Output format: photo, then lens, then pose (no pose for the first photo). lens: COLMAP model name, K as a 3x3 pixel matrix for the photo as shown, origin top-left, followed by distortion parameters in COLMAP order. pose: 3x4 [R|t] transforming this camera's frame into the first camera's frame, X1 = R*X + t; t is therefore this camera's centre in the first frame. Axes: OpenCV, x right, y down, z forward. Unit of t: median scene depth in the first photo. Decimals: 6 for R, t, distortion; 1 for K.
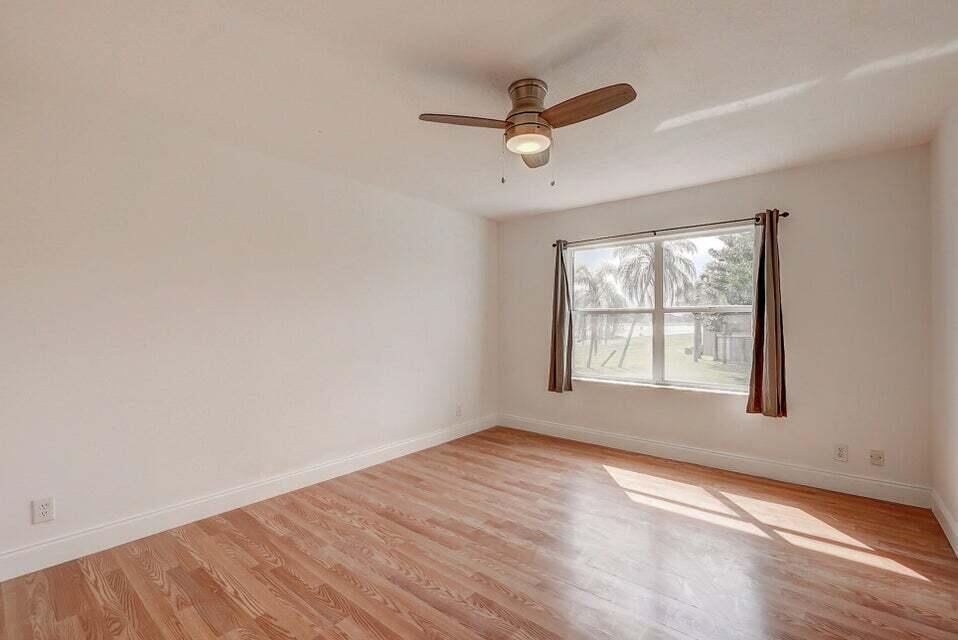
lens RADIAL K [[428.7, 0, 479.5], [0, 428.7, 313.6], [0, 0, 1]] dist [-0.001075, 0.000071]
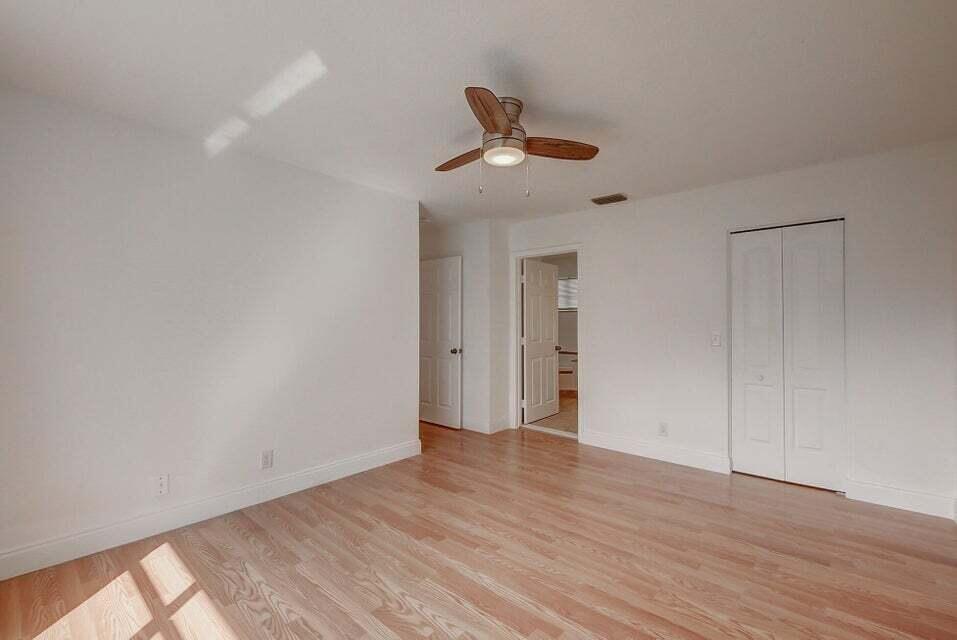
lens RADIAL K [[428.3, 0, 479.0], [0, 428.3, 313.6], [0, 0, 1]] dist [-0.001075, 0.000071]
pose [[-0.999621, 0.000976, 0.027515, 0.146336], [0.000218, 0.999621, -0.027514, 0.023318], [-0.027532, -0.027497, -0.999243, 2.036865]]
